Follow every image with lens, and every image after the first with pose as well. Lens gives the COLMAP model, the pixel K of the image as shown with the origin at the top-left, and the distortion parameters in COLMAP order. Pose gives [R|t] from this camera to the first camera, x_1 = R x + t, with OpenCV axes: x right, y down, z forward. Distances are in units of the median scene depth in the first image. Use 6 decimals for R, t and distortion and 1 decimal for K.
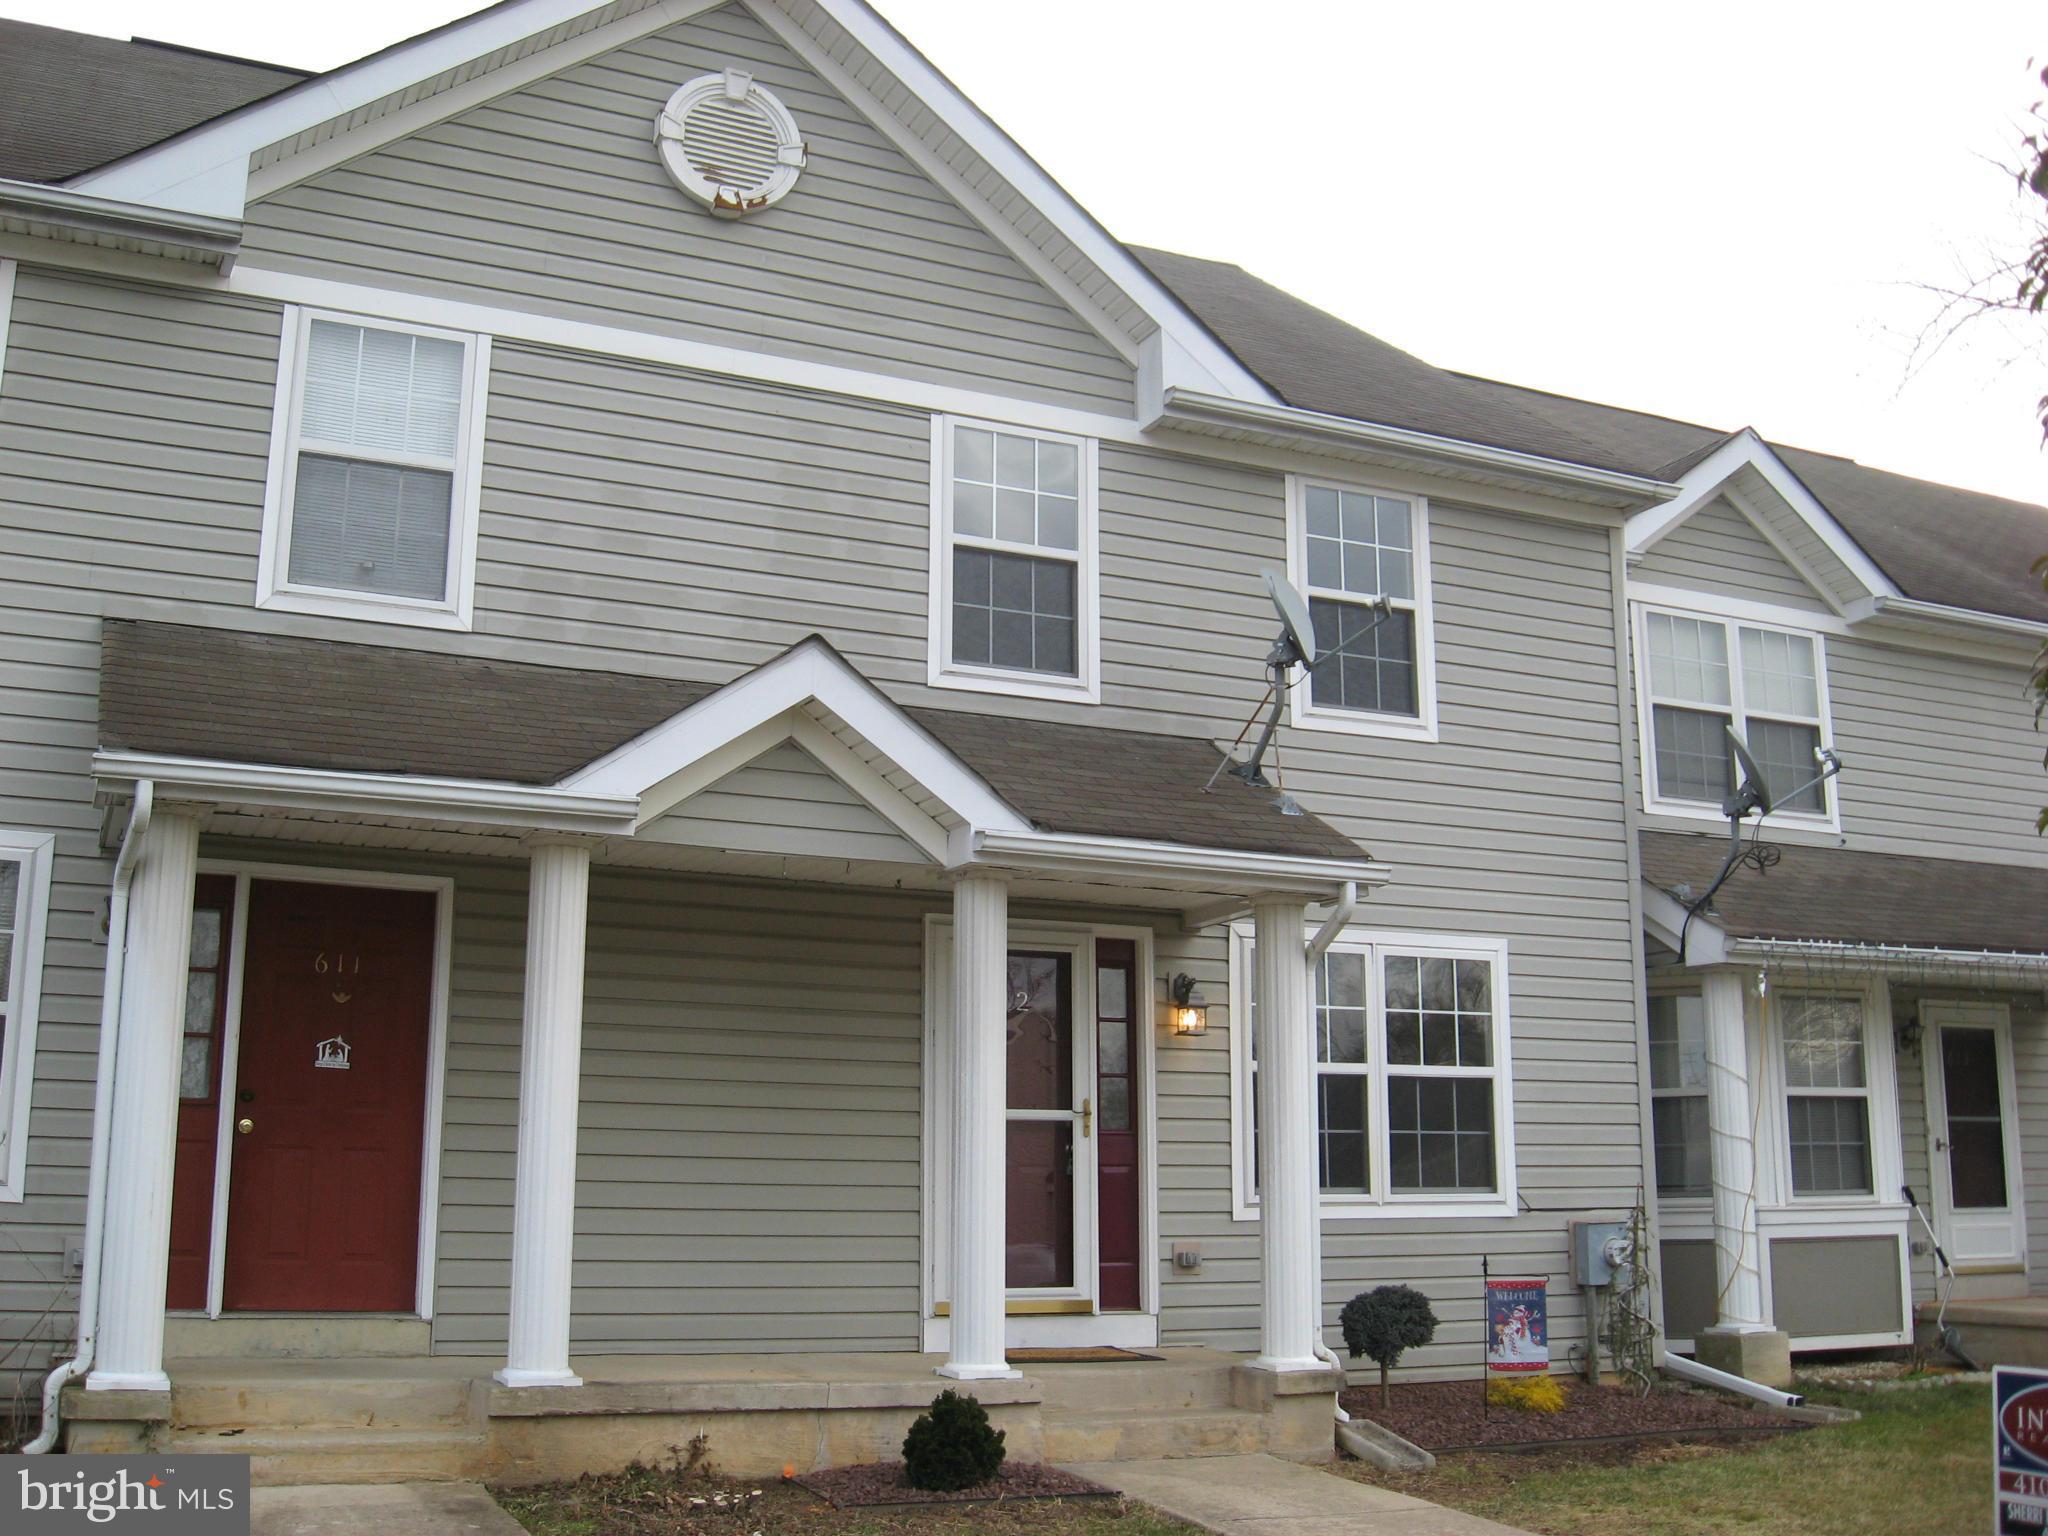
lens RADIAL K [[2124.9, 0, 1023.3], [0, 2124.9, 758.7], [0, 0, 1]] dist [-0.114104, 0.000000]
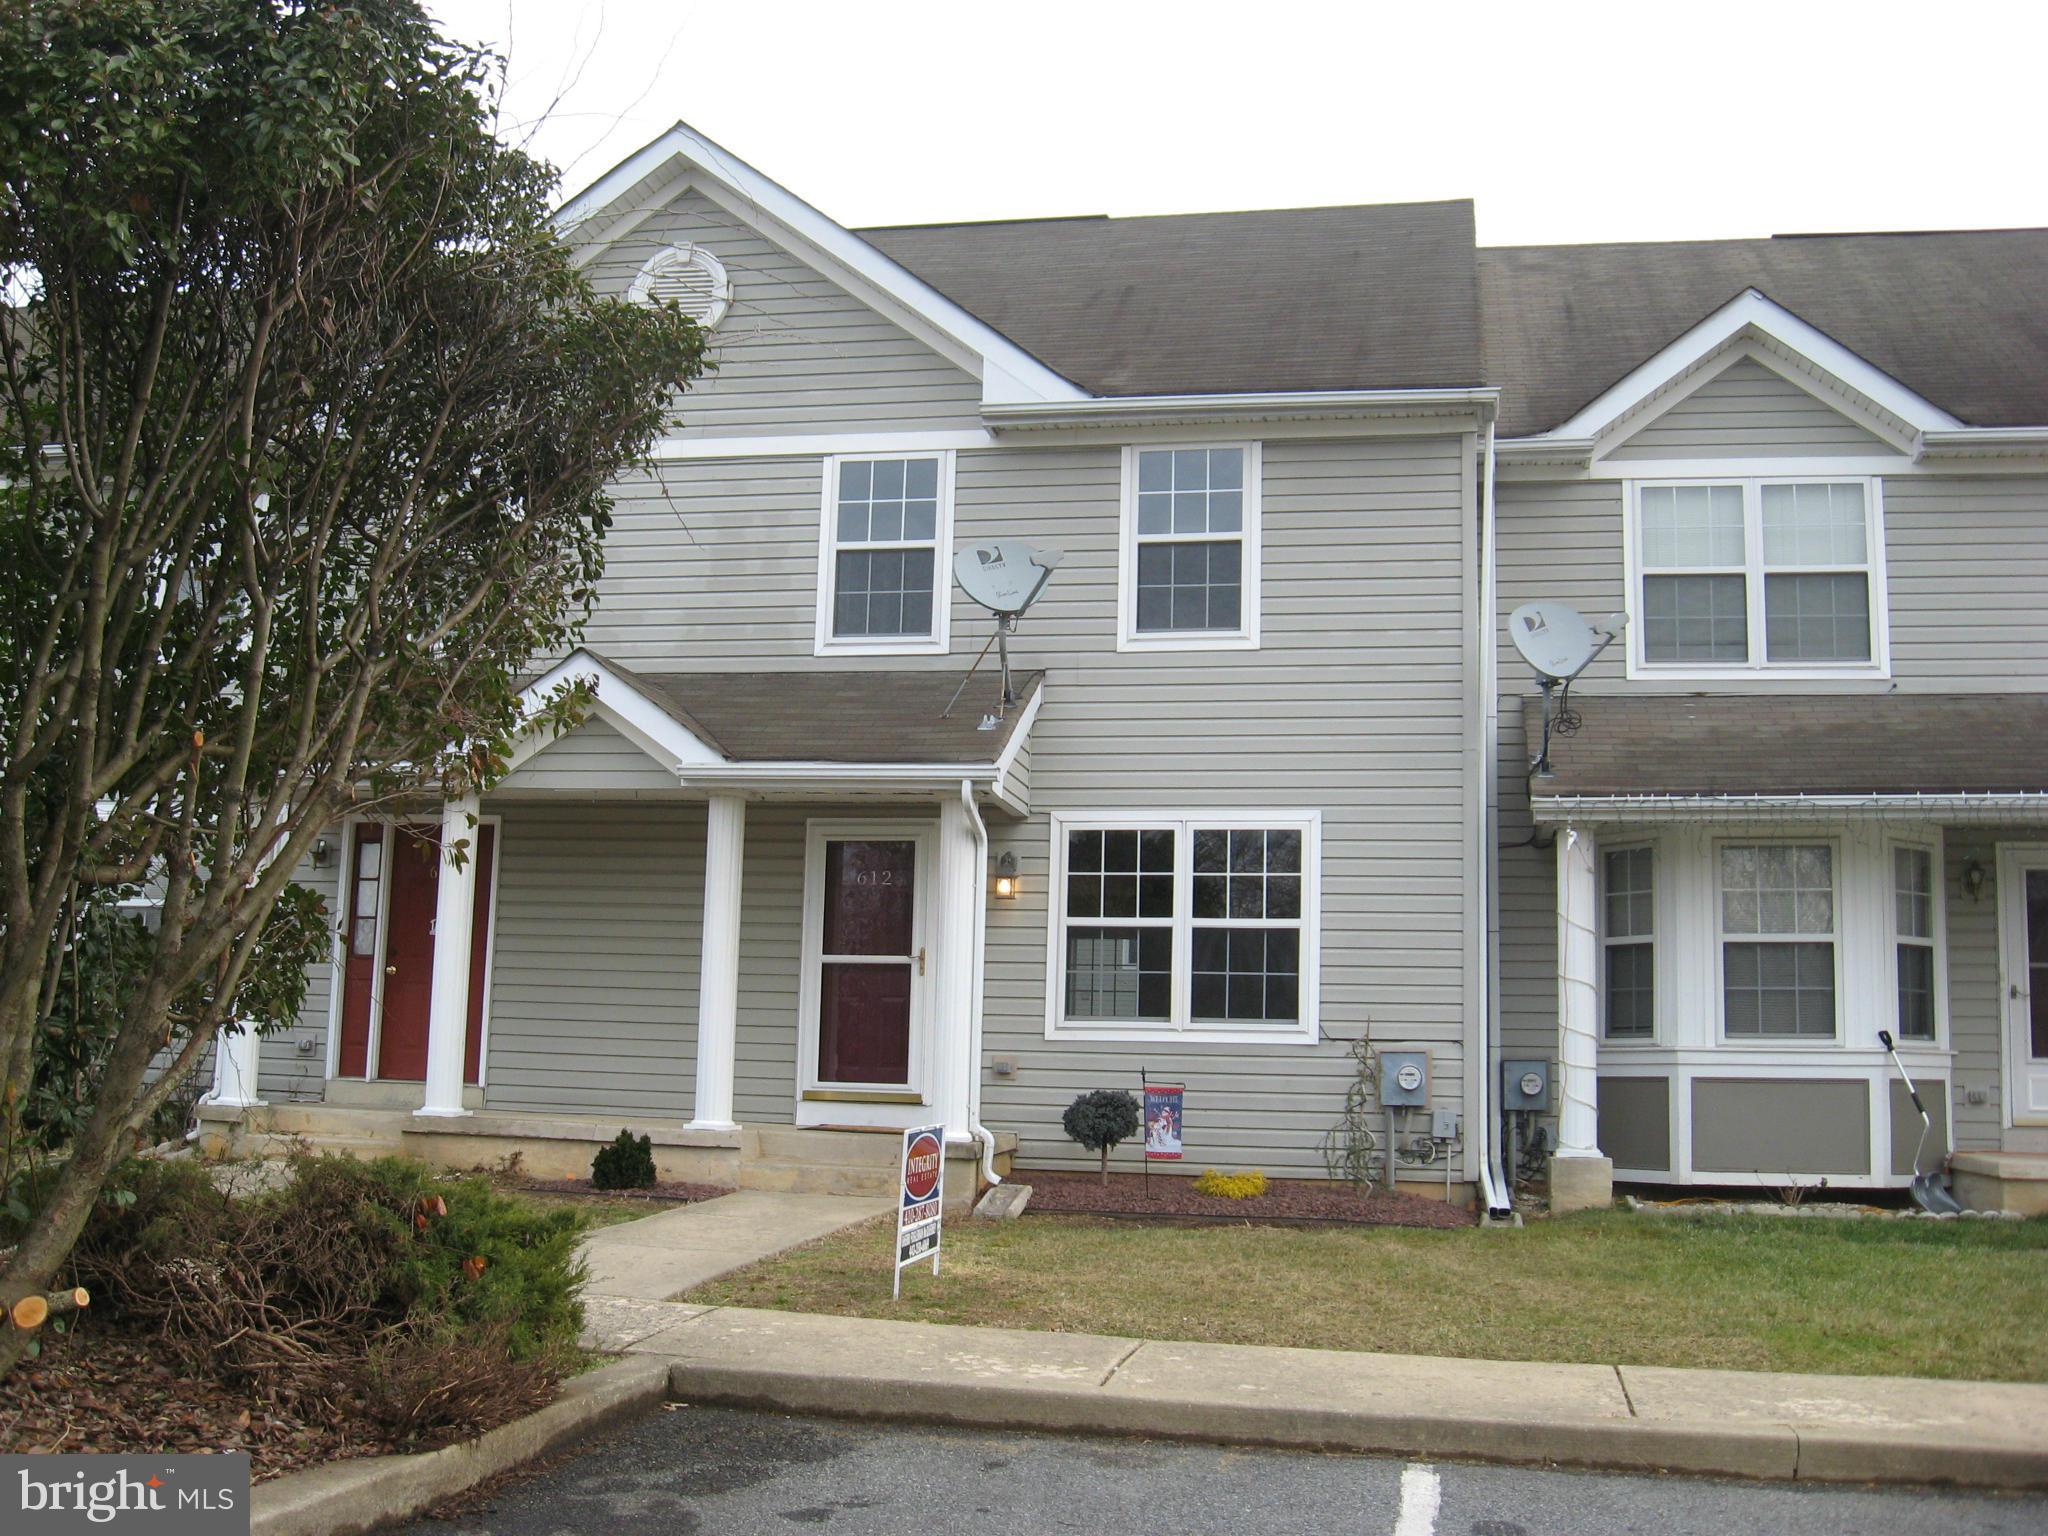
lens RADIAL K [[2124.9, 0, 1022.0], [0, 2124.9, 757.1], [0, 0, 1]] dist [-0.114104, 0.000000]
pose [[0.803794, -0.071491, -0.590597, 0.828265], [0.098312, 0.995066, 0.013350, 0.025132], [0.586729, -0.068793, 0.806856, -0.048580]]
